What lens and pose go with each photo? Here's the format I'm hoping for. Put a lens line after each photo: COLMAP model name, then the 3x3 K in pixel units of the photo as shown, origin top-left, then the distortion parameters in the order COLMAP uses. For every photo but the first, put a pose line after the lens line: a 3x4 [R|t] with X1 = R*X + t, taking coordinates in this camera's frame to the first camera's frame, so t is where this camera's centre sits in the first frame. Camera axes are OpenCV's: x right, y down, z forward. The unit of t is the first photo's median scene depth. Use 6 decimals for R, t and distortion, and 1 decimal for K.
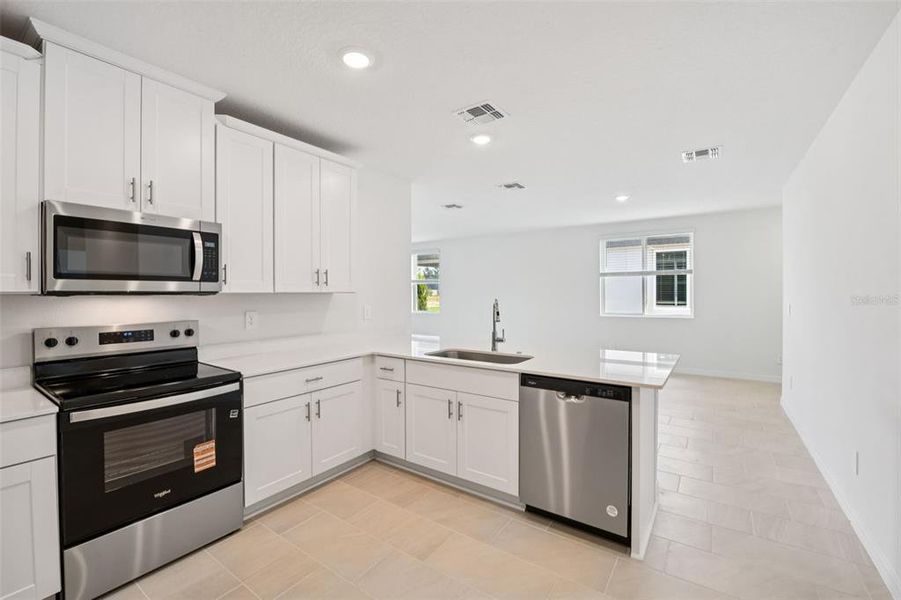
lens RADIAL K [[389.9, 0, 447.6], [0, 389.9, 292.3], [0, 0, 1]] dist [0.000038, 0.000011]
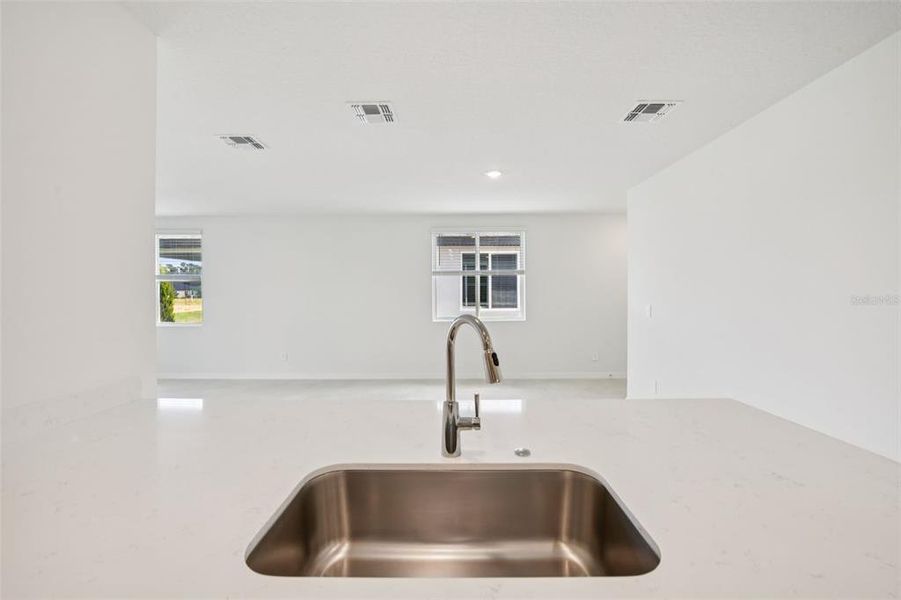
lens RADIAL K [[371.9, 0, 450.8], [0, 371.9, 274.6], [0, 0, 1]] dist [-0.000436, -0.000031]
pose [[0.826797, 0.023533, 0.562008, -0.032877], [0.003911, 0.998860, -0.047579, -0.002792], [-0.562487, 0.041536, 0.825762, 0.250625]]
